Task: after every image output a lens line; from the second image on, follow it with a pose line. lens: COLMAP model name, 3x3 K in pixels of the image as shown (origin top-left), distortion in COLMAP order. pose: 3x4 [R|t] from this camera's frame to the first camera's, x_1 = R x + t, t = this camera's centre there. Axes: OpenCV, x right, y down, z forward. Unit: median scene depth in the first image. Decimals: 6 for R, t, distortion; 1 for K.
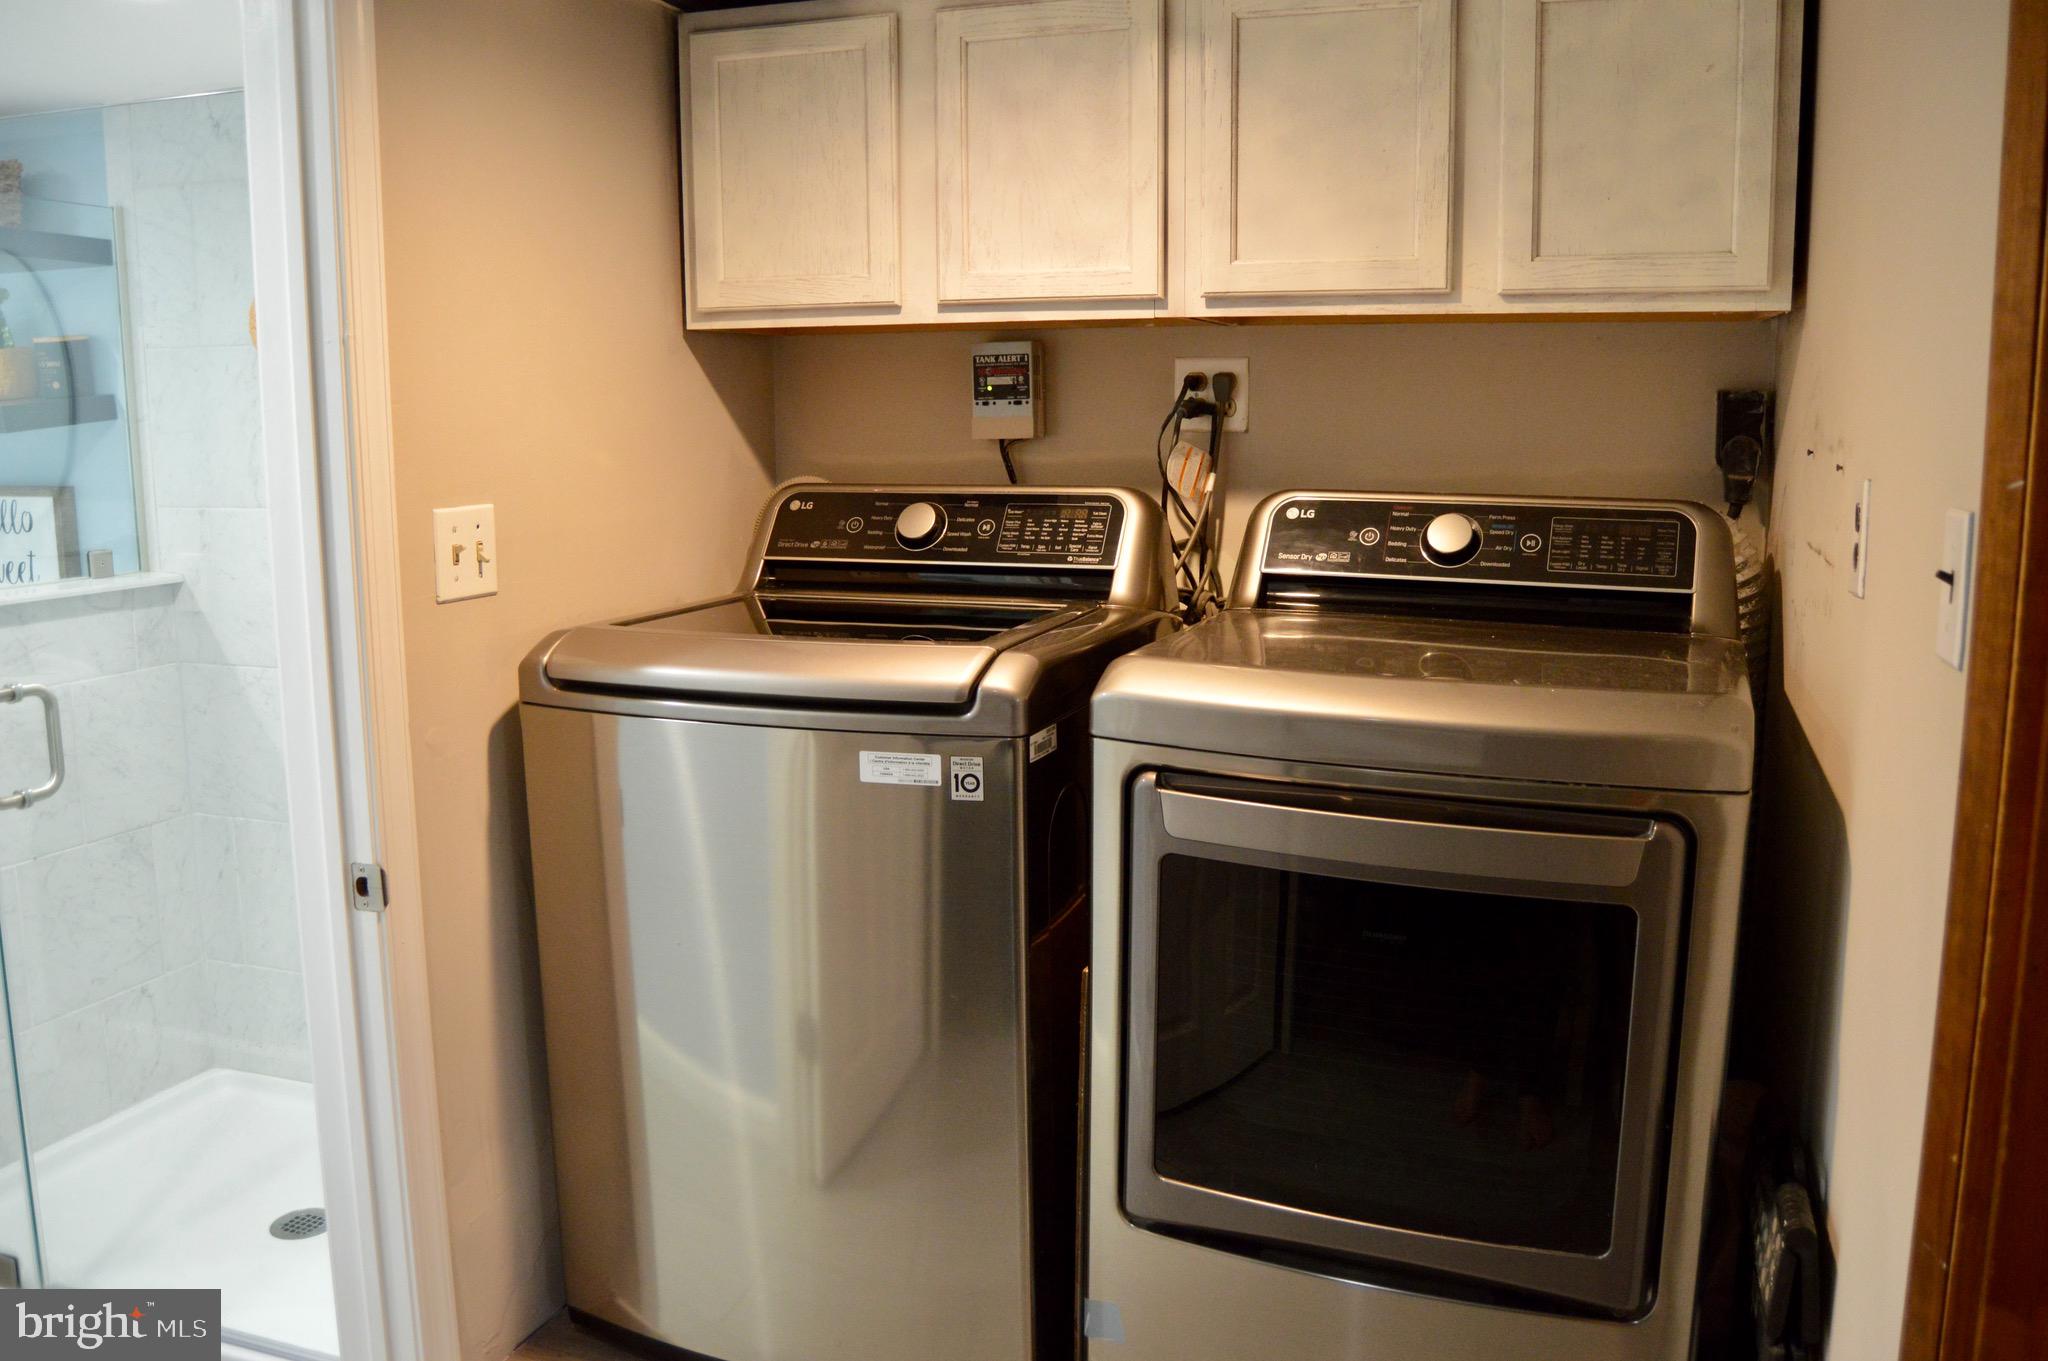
lens RADIAL K [[1610.2, 0, 1026.9], [0, 1610.2, 678.9], [0, 0, 1]] dist [-0.095224, 0.030397]
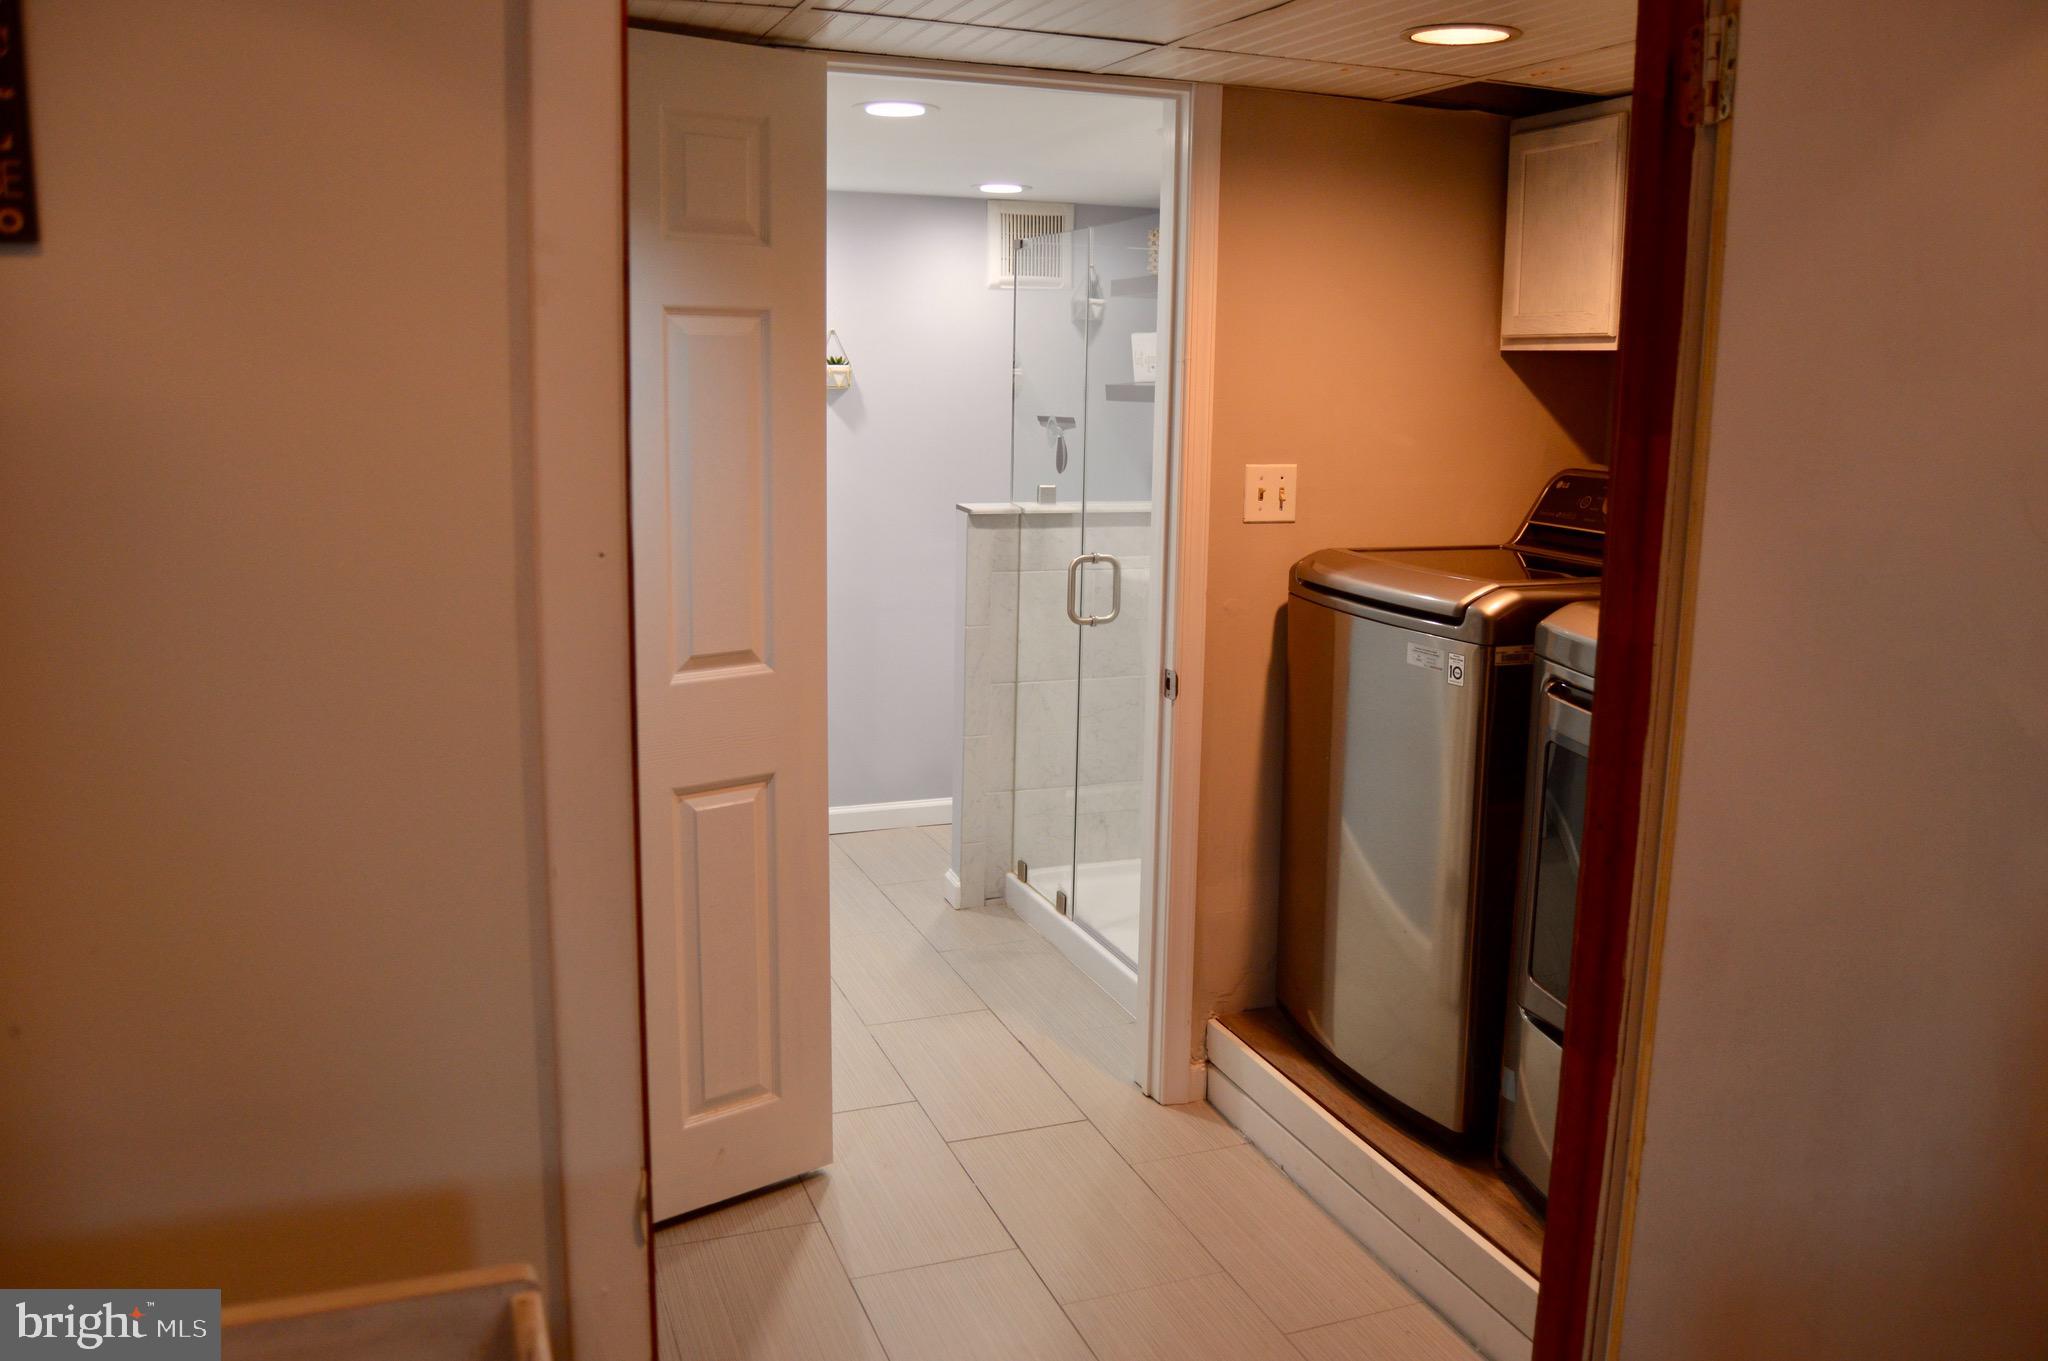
lens RADIAL K [[1610.2, 0, 1019.0], [0, 1610.2, 679.8], [0, 0, 1]] dist [-0.095224, 0.030397]
pose [[0.622554, 0.155723, -0.766927, 0.732255], [-0.145914, 0.985914, 0.081743, 0.009236], [0.768854, 0.061016, 0.636507, -0.196598]]
